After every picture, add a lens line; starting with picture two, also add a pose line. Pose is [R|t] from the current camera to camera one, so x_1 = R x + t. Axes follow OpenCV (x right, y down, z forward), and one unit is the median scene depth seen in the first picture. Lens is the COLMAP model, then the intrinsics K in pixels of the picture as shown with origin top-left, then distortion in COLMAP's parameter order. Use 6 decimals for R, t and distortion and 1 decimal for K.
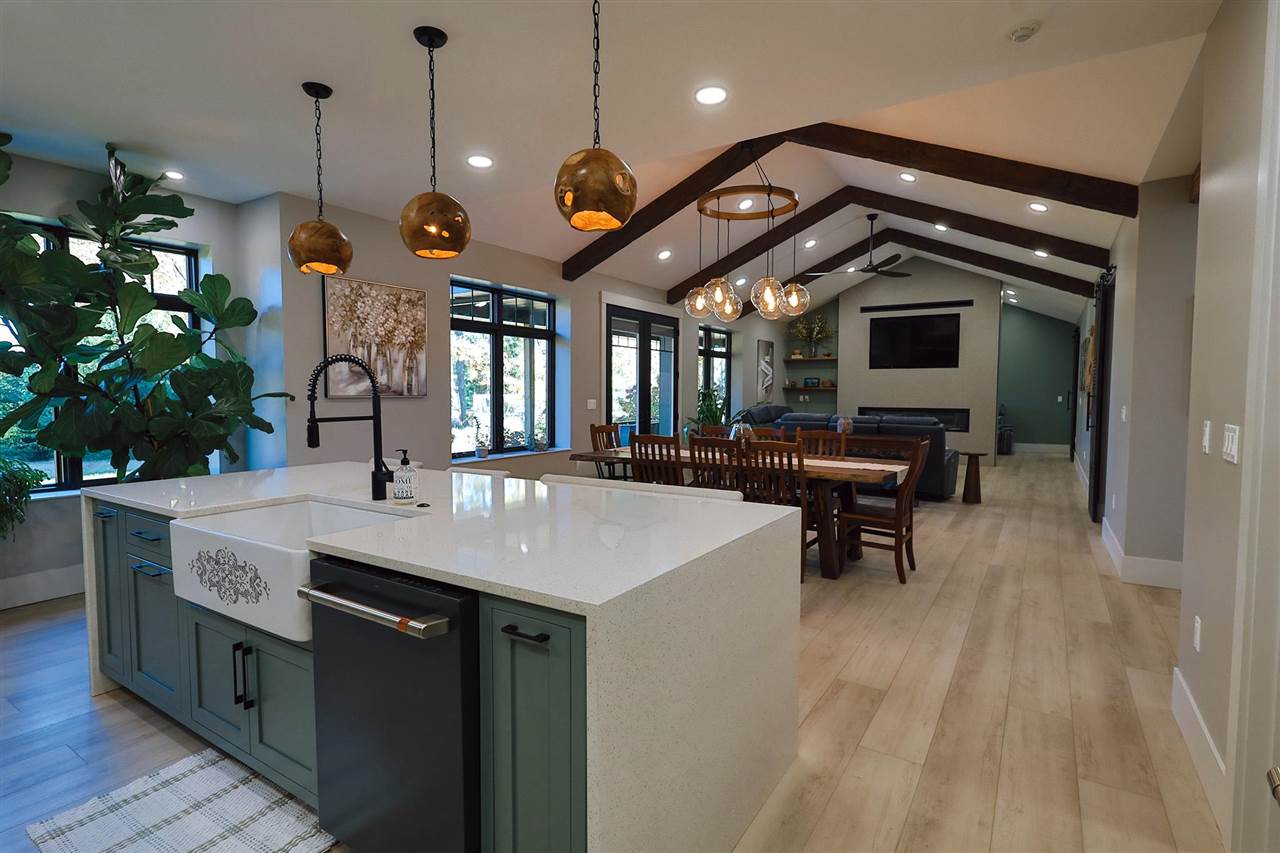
lens RADIAL K [[612.7, 0, 640.0], [0, 612.7, 426.5], [0, 0, 1]] dist [0.000263, 0.000073]
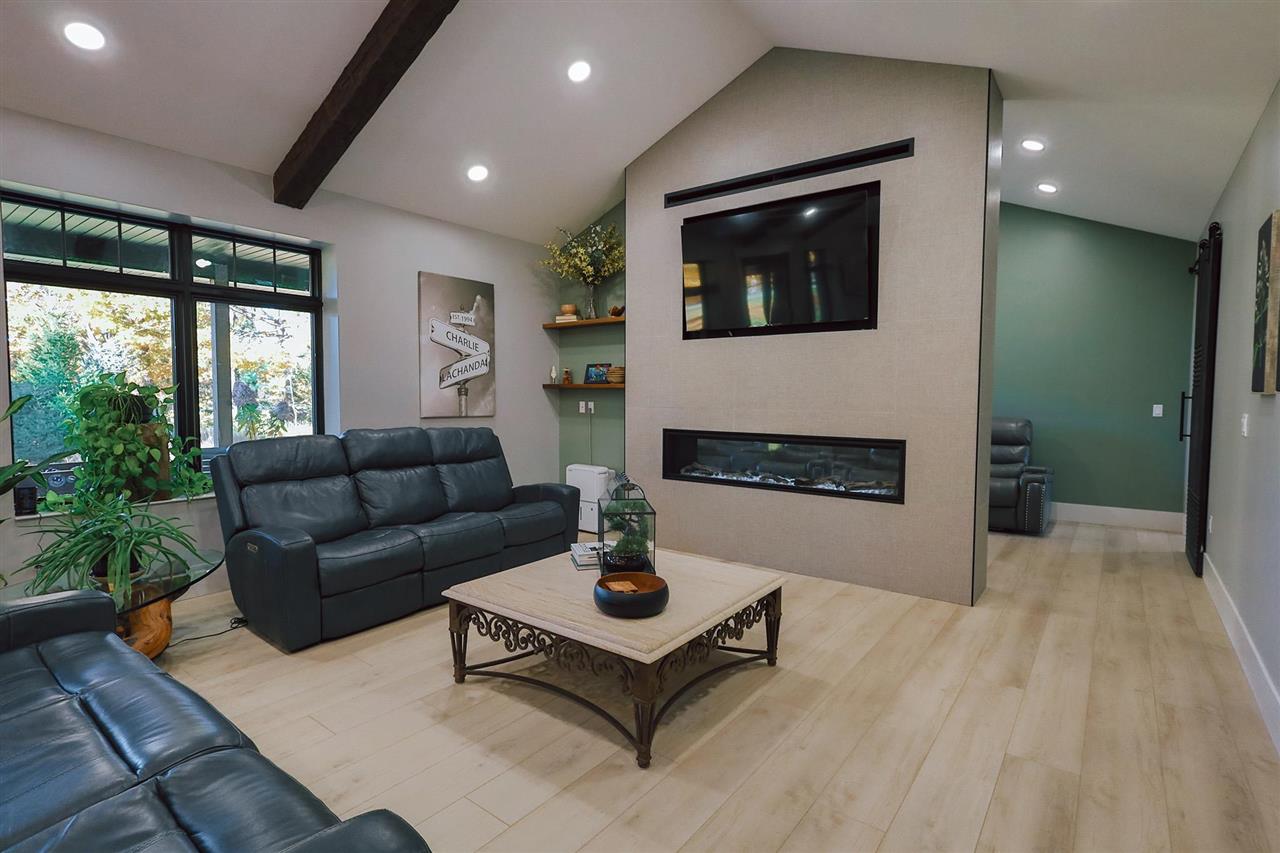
lens RADIAL K [[636.8, 0, 640.0], [0, 636.8, 426.5], [0, 0, 1]] dist [0.004586, 0.000887]
pose [[0.997527, 0.005161, -0.070092, 0.344165], [-0.005554, 0.999970, -0.005402, -0.028838], [0.070062, 0.005778, 0.997526, 0.514601]]
